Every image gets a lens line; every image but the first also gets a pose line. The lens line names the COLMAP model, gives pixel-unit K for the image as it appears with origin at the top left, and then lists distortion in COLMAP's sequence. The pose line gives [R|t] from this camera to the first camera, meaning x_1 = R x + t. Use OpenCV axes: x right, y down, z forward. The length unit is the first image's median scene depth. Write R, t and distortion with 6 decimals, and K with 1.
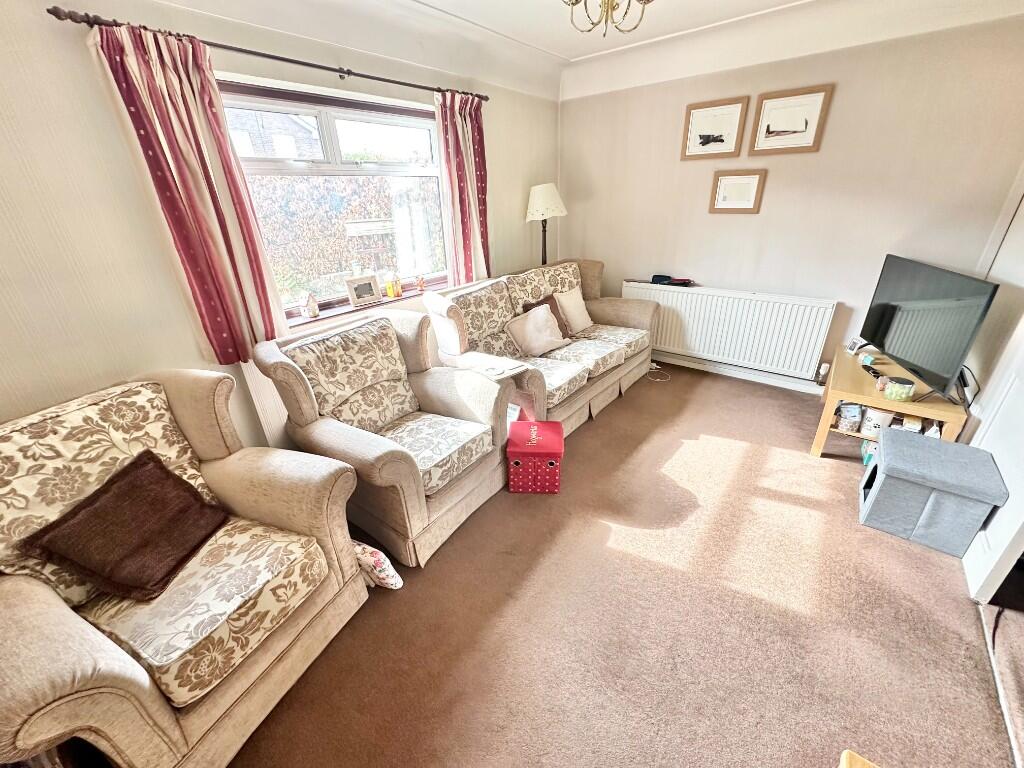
lens RADIAL K [[408.4, 0, 512.0], [0, 408.4, 384.0], [0, 0, 1]] dist [-0.000313, -0.000008]
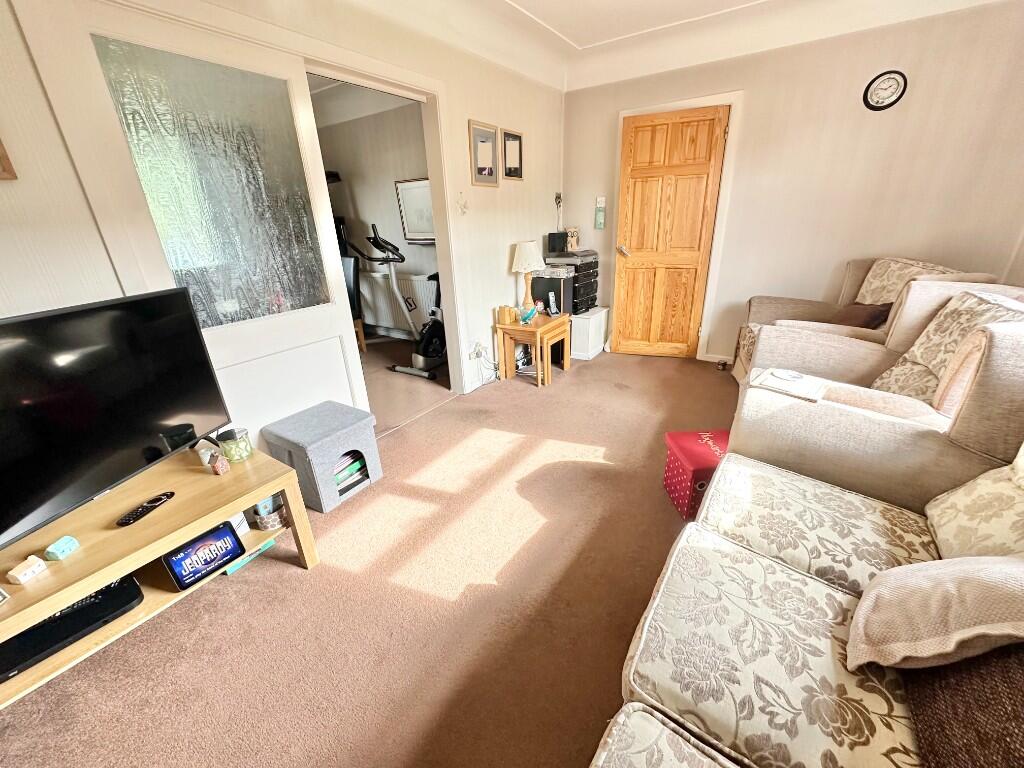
lens RADIAL K [[408.4, 0, 512.0], [0, 408.4, 384.0], [0, 0, 1]] dist [-0.000313, -0.000008]
pose [[-0.994446, 0.094213, -0.046909, 0.498769], [0.029180, 0.675060, 0.737185, -0.594580], [0.101119, 0.731722, -0.674060, 1.508928]]
